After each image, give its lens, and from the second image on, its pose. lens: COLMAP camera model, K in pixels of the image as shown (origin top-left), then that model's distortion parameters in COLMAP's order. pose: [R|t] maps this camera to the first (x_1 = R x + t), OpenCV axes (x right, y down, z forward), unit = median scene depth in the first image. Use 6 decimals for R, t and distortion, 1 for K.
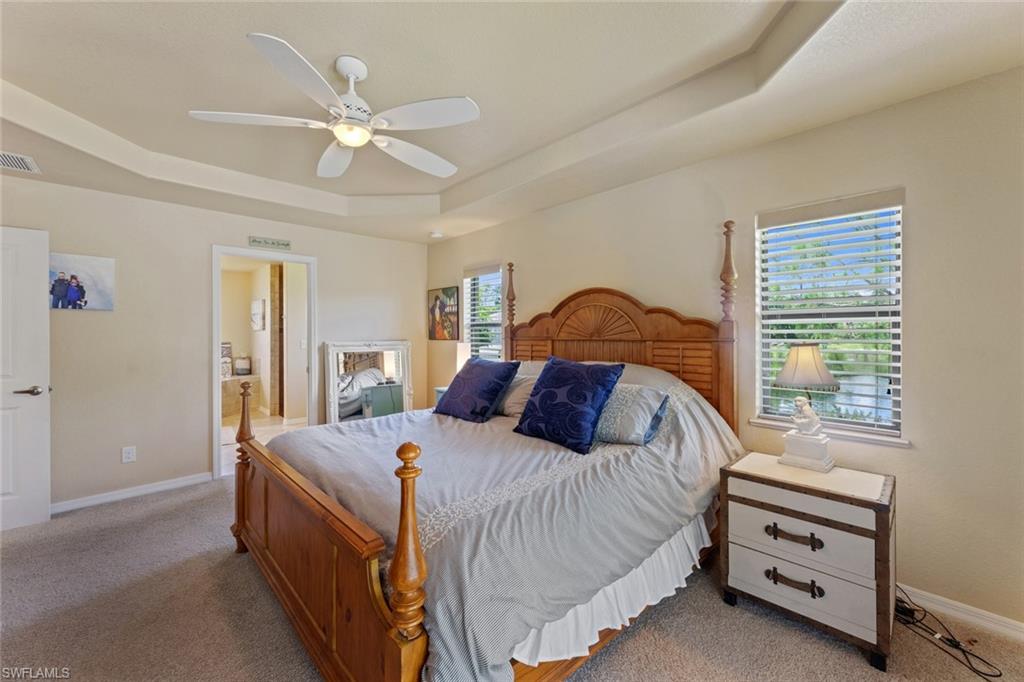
lens RADIAL K [[412.8, 0, 515.0], [0, 412.8, 335.2], [0, 0, 1]] dist [0.001378, 0.000209]
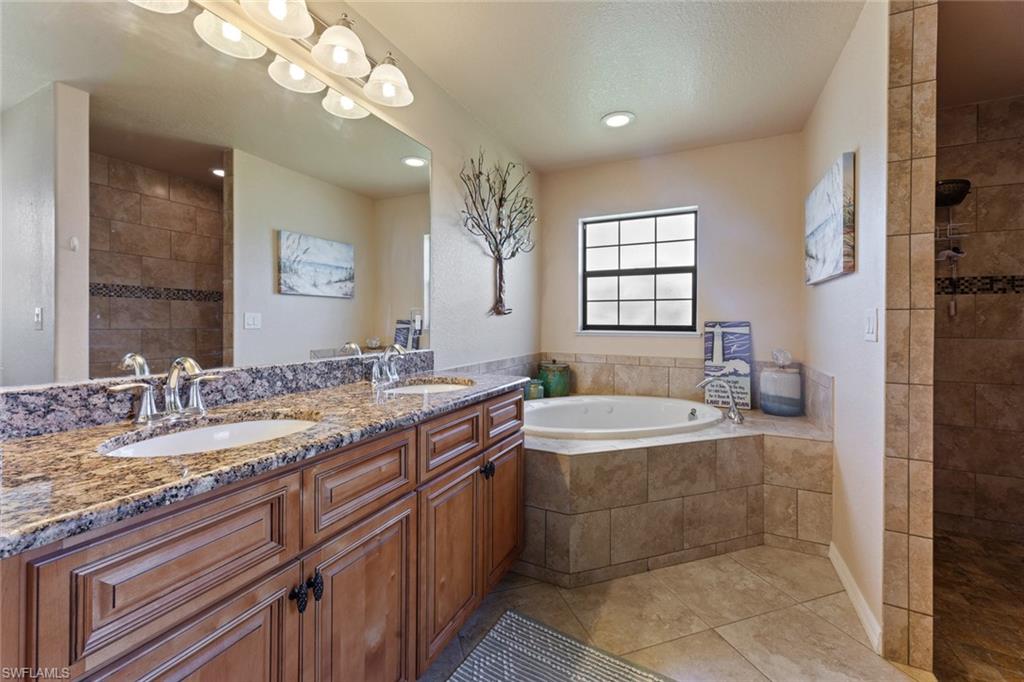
lens RADIAL K [[412.8, 0, 520.6], [0, 412.8, 320.0], [0, 0, 1]] dist [0.001378, 0.000209]
pose [[0.374009, 0.003225, -0.927420, -0.416652], [-0.009588, 0.999954, -0.000389, 0.018041], [0.927376, 0.009037, 0.374022, 0.665902]]
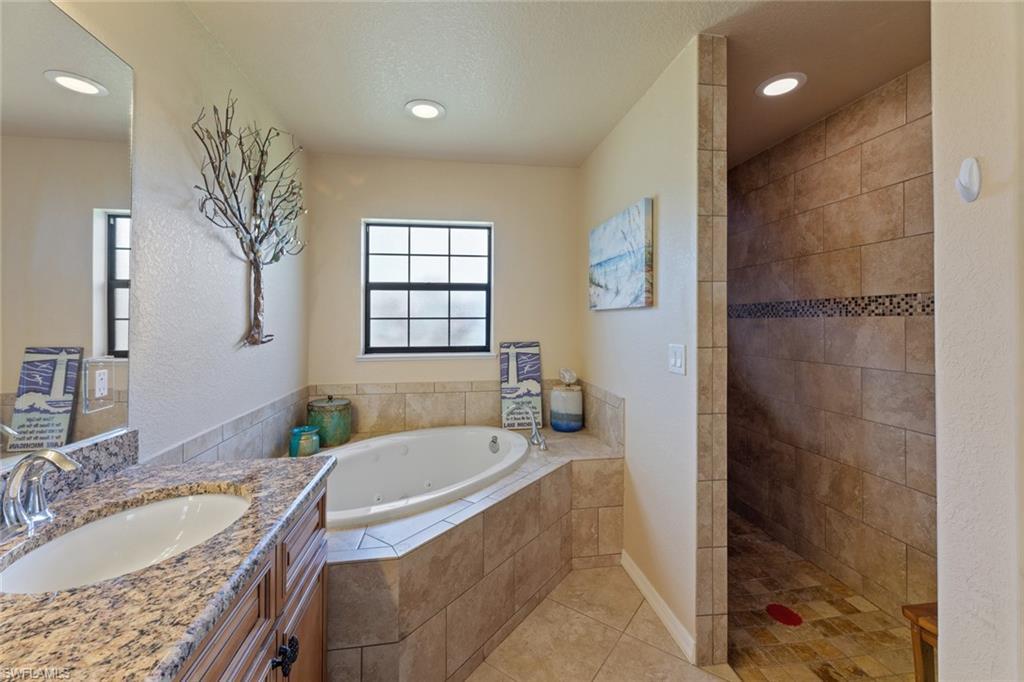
lens RADIAL K [[412.8, 0, 512.8], [0, 412.8, 315.7], [0, 0, 1]] dist [0.001378, 0.000209]
pose [[0.825949, -0.002389, -0.563739, -0.491691], [-0.007216, 0.999864, -0.014810, -0.001602], [0.563698, 0.016300, 0.825820, 0.666344]]
